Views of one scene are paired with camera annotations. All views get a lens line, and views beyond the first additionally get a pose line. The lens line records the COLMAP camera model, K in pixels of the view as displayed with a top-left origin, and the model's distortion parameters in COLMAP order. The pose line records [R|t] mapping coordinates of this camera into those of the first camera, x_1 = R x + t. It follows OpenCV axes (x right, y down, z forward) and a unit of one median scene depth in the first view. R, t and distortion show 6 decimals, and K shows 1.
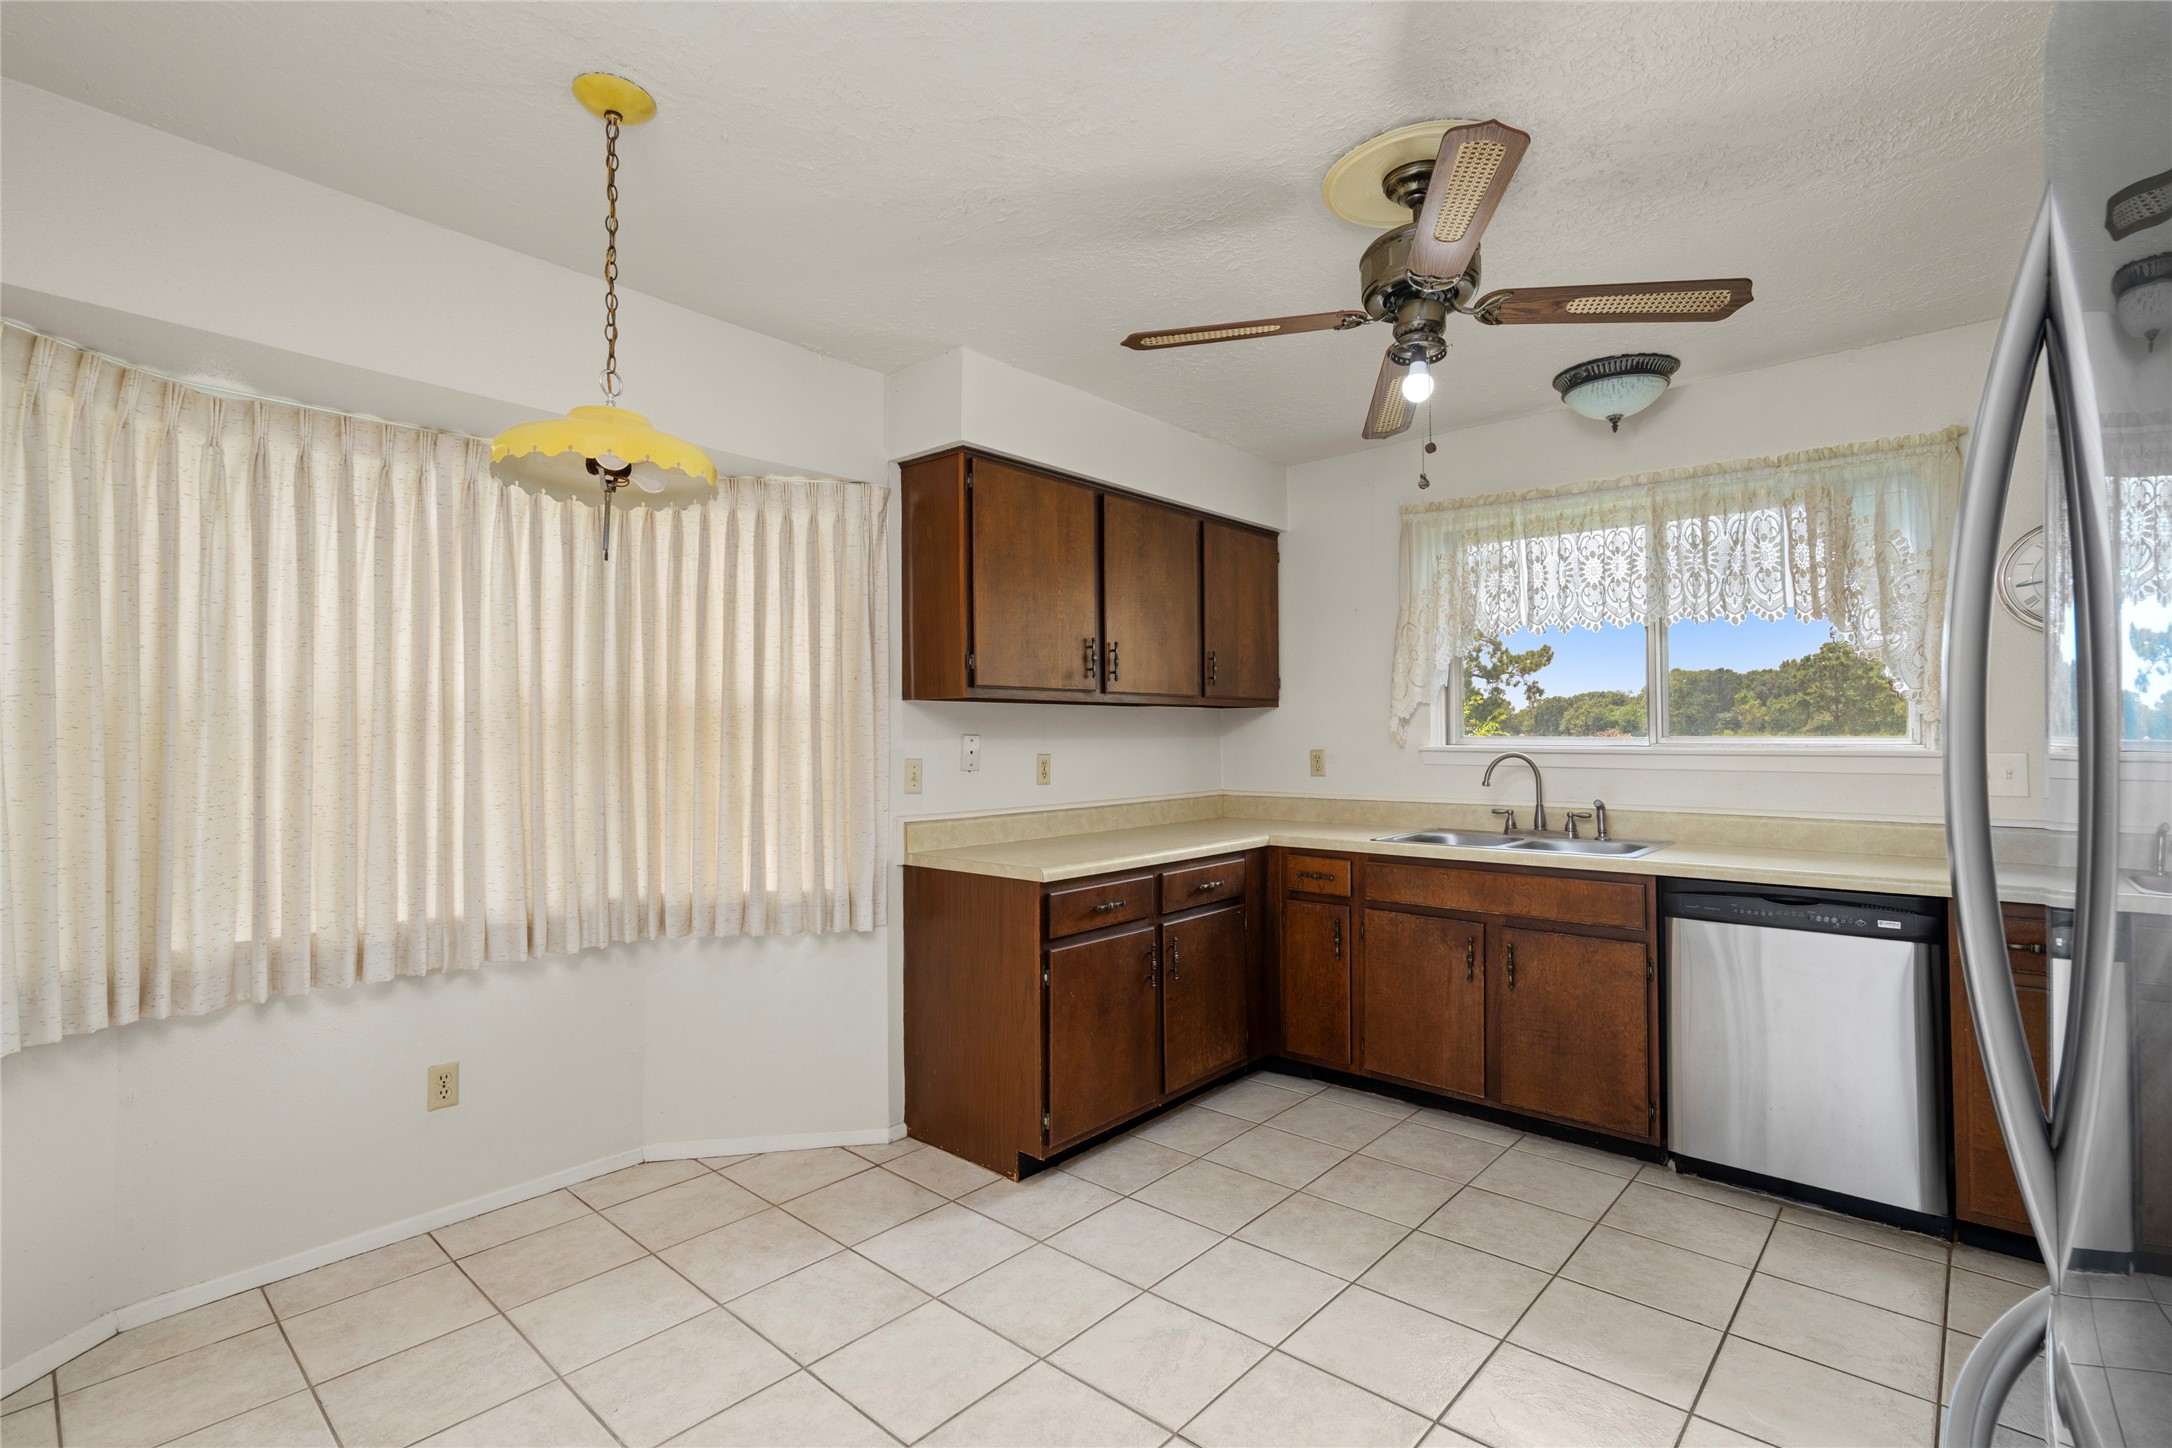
lens RADIAL K [[994.9, 0, 1086.0], [0, 994.9, 724.0], [0, 0, 1]] dist [-0.001226, -0.000131]
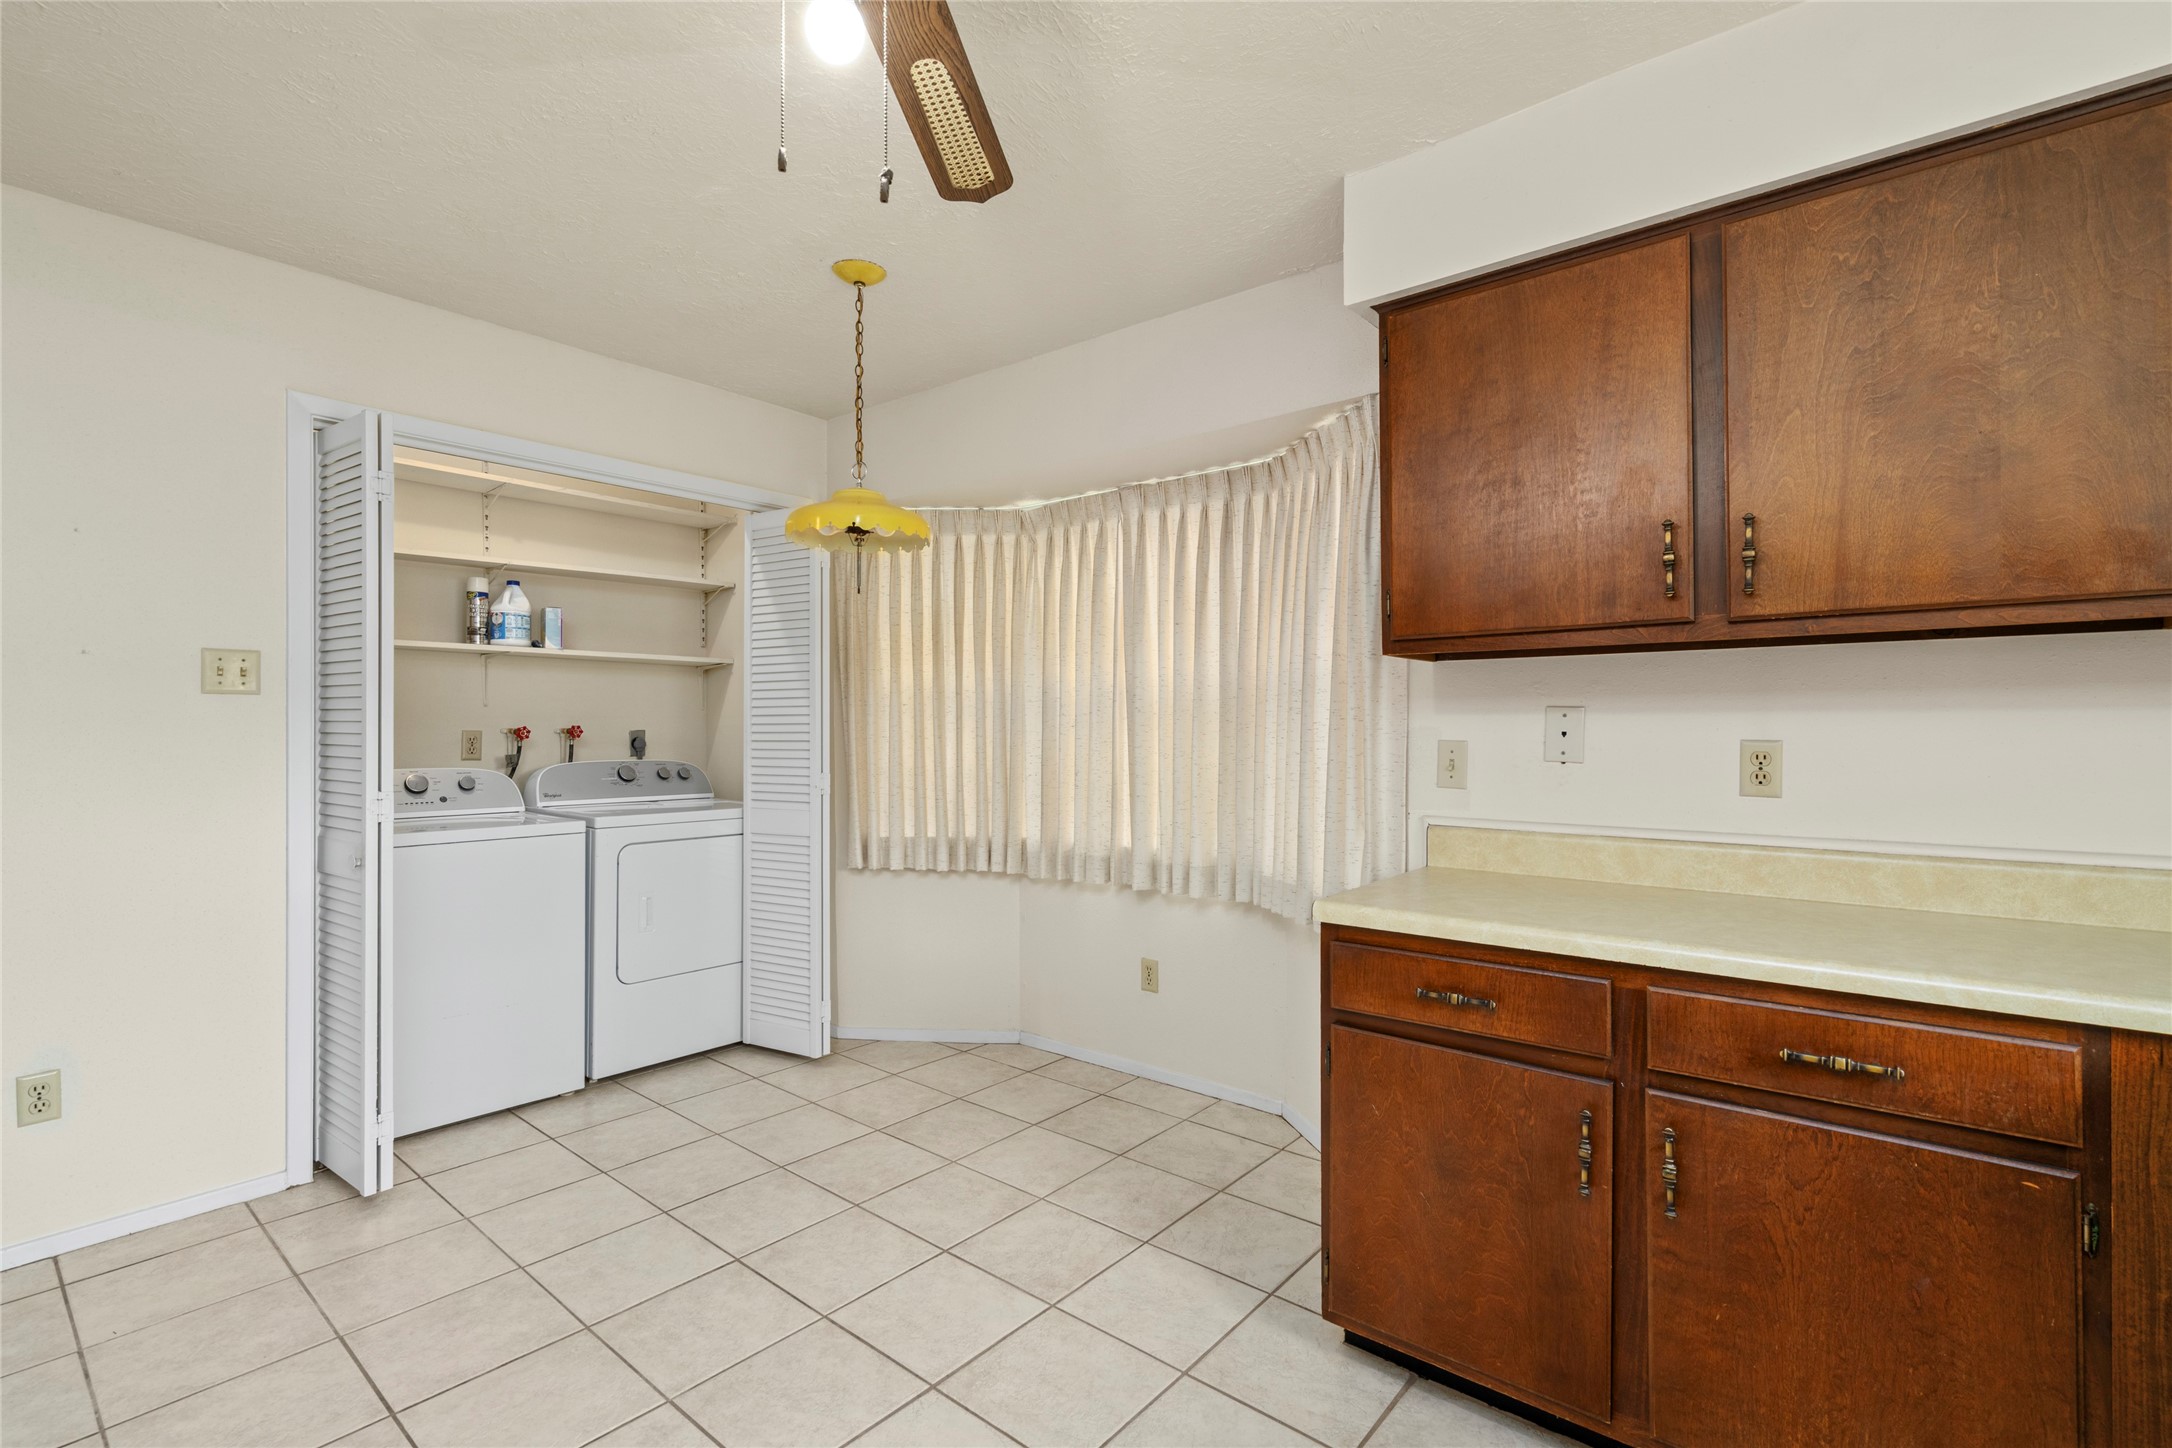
lens RADIAL K [[994.9, 0, 1086.0], [0, 994.9, 724.0], [0, 0, 1]] dist [-0.001226, -0.000131]
pose [[0.031349, 0.005663, -0.999492, 0.360577], [0.017610, 0.999826, 0.006217, 0.008773], [0.999353, -0.017796, 0.031244, 0.461002]]
